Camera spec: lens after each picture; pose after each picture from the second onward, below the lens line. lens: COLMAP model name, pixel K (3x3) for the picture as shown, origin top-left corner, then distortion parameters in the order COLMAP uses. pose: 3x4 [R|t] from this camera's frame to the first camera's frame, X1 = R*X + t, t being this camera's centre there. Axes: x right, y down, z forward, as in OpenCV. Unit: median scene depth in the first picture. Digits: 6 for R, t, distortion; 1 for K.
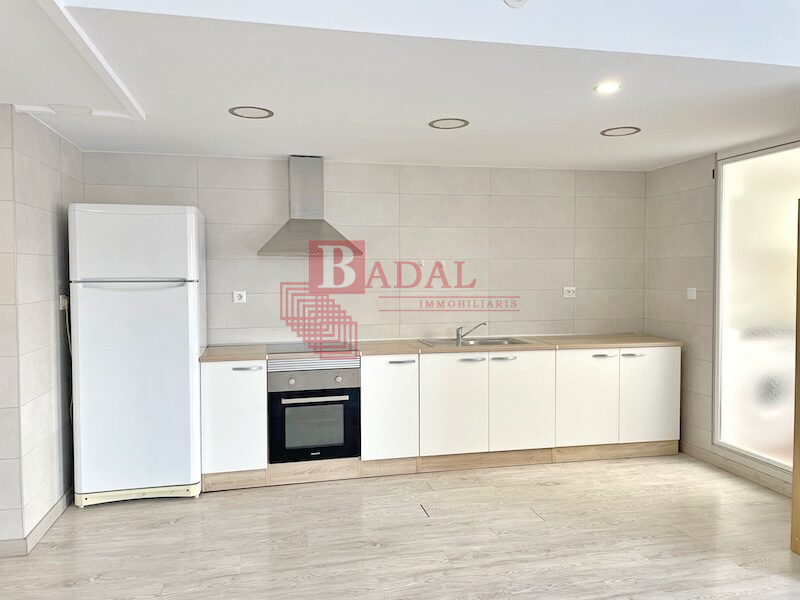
lens RADIAL K [[601.9, 0, 400.0], [0, 601.9, 300.0], [0, 0, 1]] dist [0.117135, -0.165110]
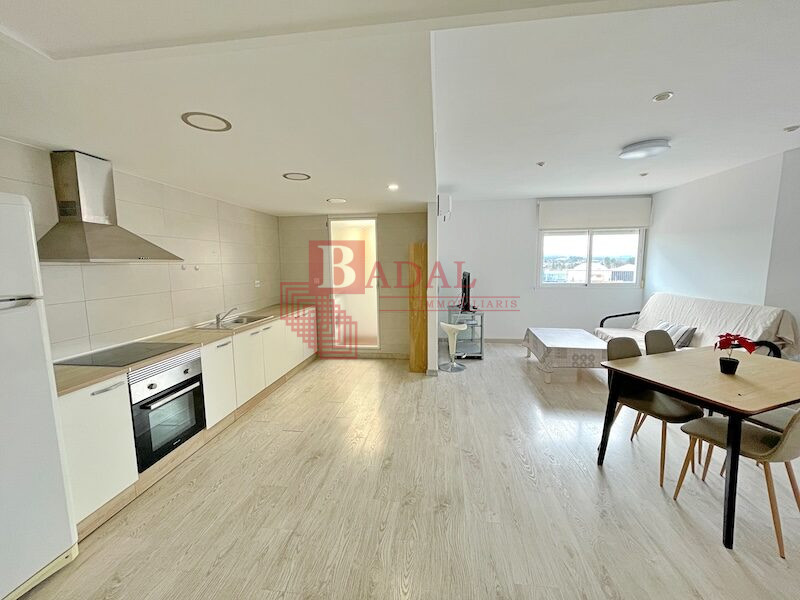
lens RADIAL K [[321.2, 0, 400.0], [0, 321.2, 300.0], [0, 0, 1]] dist [-0.000868, -0.000411]
pose [[0.341573, -0.107968, 0.933633, -0.514122], [0.054220, 0.993989, 0.095111, -0.038939], [-0.938290, 0.018135, 0.345374, 0.403897]]
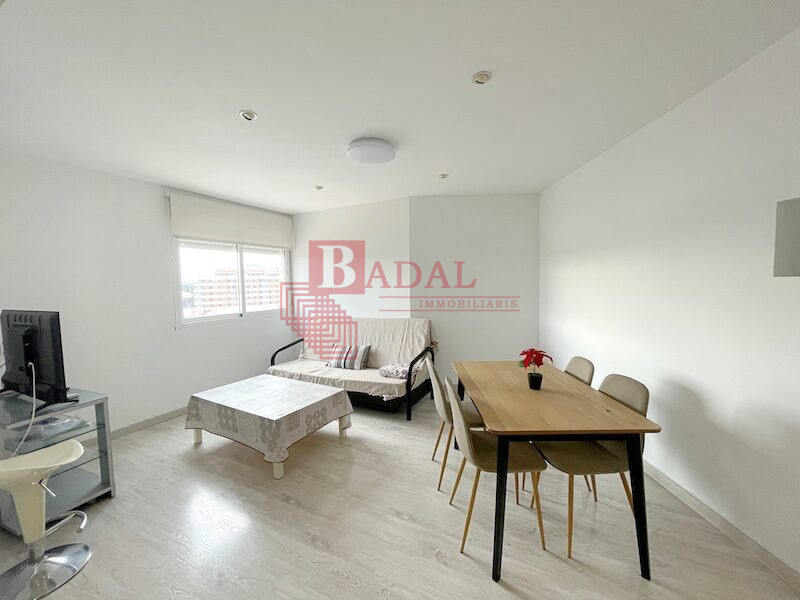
lens RADIAL K [[321.2, 0, 400.0], [0, 321.2, 300.0], [0, 0, 1]] dist [-0.000868, -0.000411]
pose [[-0.767467, -0.013985, 0.640936, -0.035691], [0.056149, 0.994454, 0.088932, -0.044768], [-0.638625, 0.104240, -0.762426, 0.604934]]
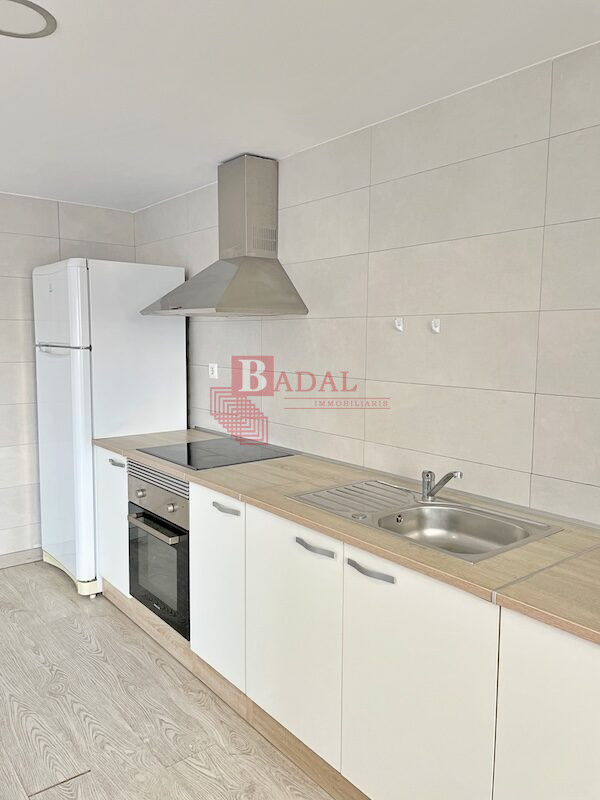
lens RADIAL K [[601.9, 0, 300.0], [0, 601.9, 400.0], [0, 0, 1]] dist [0.117135, -0.165110]
pose [[0.438364, 0.101651, -0.893031, 0.512931], [-0.052423, 0.994784, 0.087500, -0.045083], [0.897267, 0.008458, 0.441407, 0.829958]]
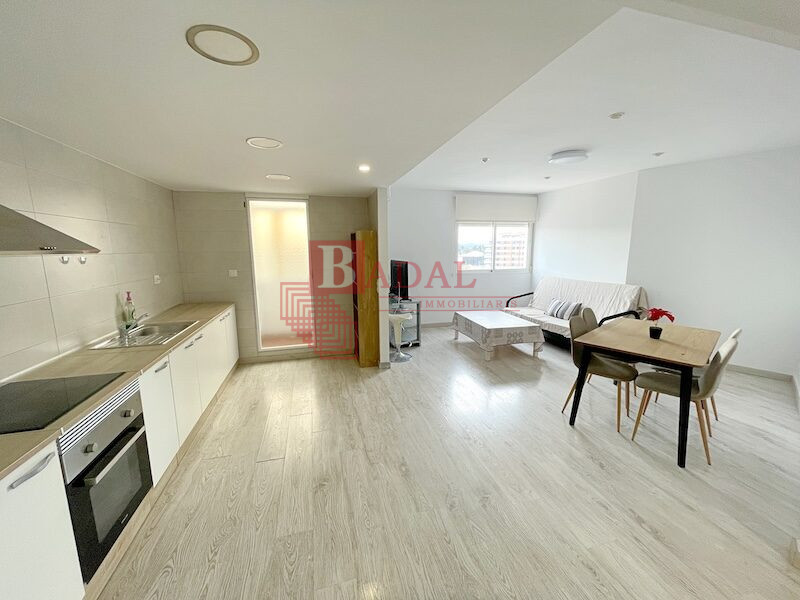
lens RADIAL K [[321.2, 0, 400.0], [0, 321.2, 300.0], [0, 0, 1]] dist [-0.000868, -0.000411]
pose [[-0.046087, -0.156412, 0.986616, -0.502405], [0.053135, 0.985883, 0.158778, -0.061846], [-0.997523, 0.059741, -0.037125, 0.647130]]
